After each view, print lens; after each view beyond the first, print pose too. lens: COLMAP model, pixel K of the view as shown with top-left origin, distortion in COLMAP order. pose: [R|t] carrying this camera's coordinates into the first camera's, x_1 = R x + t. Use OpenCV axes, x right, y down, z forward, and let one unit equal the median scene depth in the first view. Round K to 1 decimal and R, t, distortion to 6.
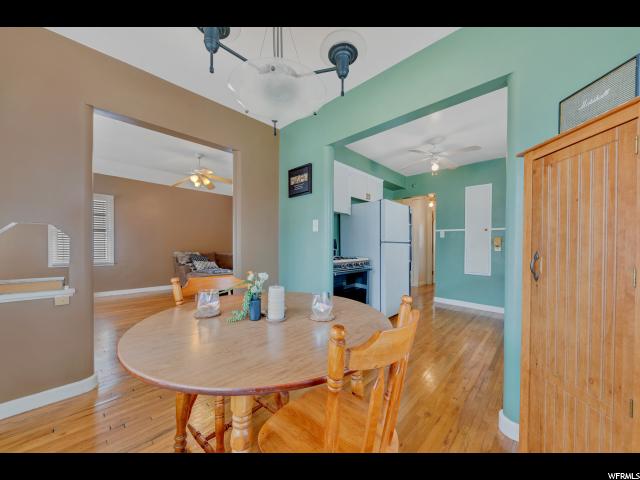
lens RADIAL K [[234.5, 0, 314.2], [0, 234.5, 248.1], [0, 0, 1]] dist [0.002463, -0.000733]
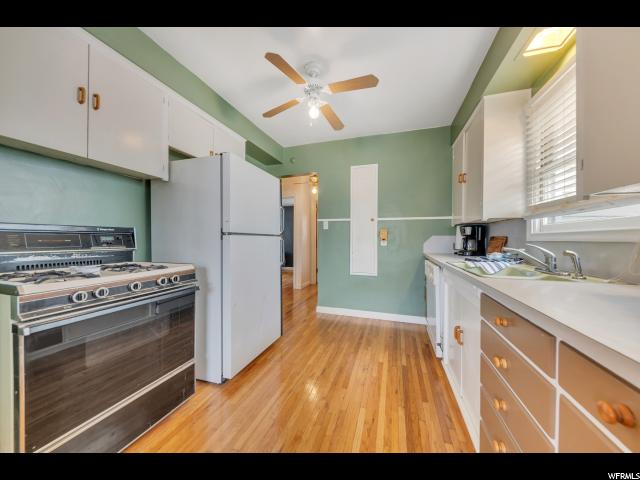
lens RADIAL K [[228.9, 0, 317.4], [0, 228.9, 241.6], [0, 0, 1]] dist [0.000621, -0.000868]
pose [[0.898420, -0.008195, 0.439060, 0.207703], [0.007097, 0.999966, 0.004142, -0.006541], [-0.439079, -0.000605, 0.898448, 0.365919]]
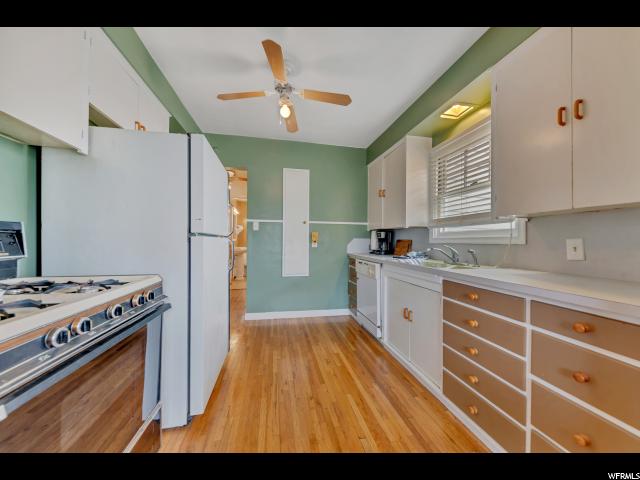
lens RADIAL K [[234.5, 0, 321.1], [0, 234.5, 242.0], [0, 0, 1]] dist [0.002463, -0.000733]
pose [[0.561277, -0.005038, 0.827613, 0.055406], [0.004760, 0.999985, 0.002859, -0.009662], [-0.827614, 0.002335, 0.561292, 0.472072]]
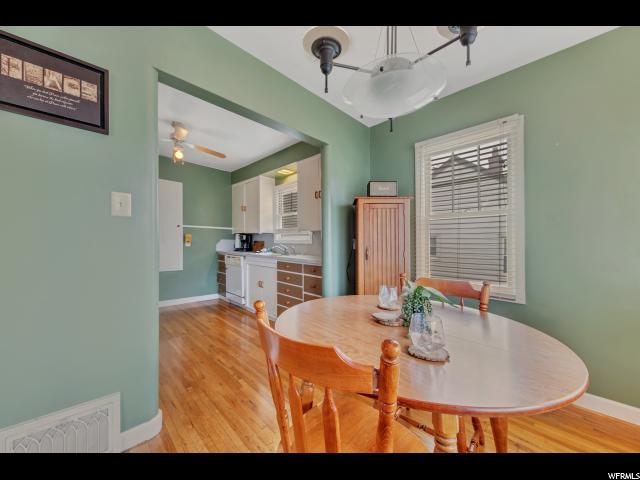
lens RADIAL K [[234.5, 0, 323.7], [0, 234.5, 246.5], [0, 0, 1]] dist [0.002463, -0.000733]
pose [[-0.005285, -0.025836, 0.999652, -0.313245], [0.000696, 0.999666, 0.025840, -0.015798], [-0.999986, 0.000832, -0.005265, 0.366241]]
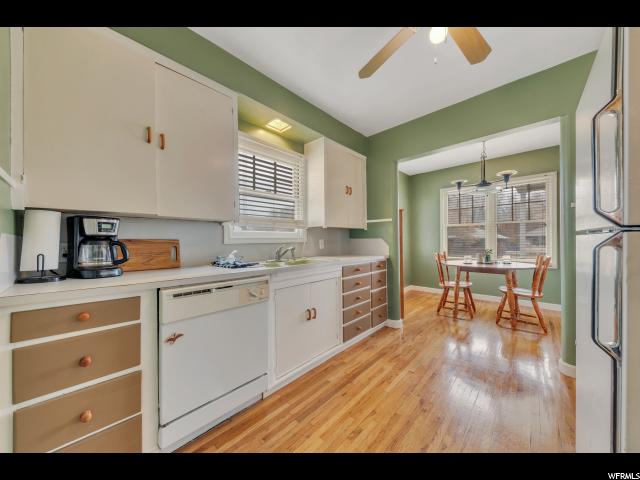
lens RADIAL K [[228.9, 0, 314.5], [0, 228.9, 239.3], [0, 0, 1]] dist [0.000621, -0.000868]
pose [[-0.999880, -0.001385, -0.015398, 0.584446], [-0.001520, 0.999961, 0.008736, -0.017758], [0.015385, 0.008758, -0.999843, 1.102840]]
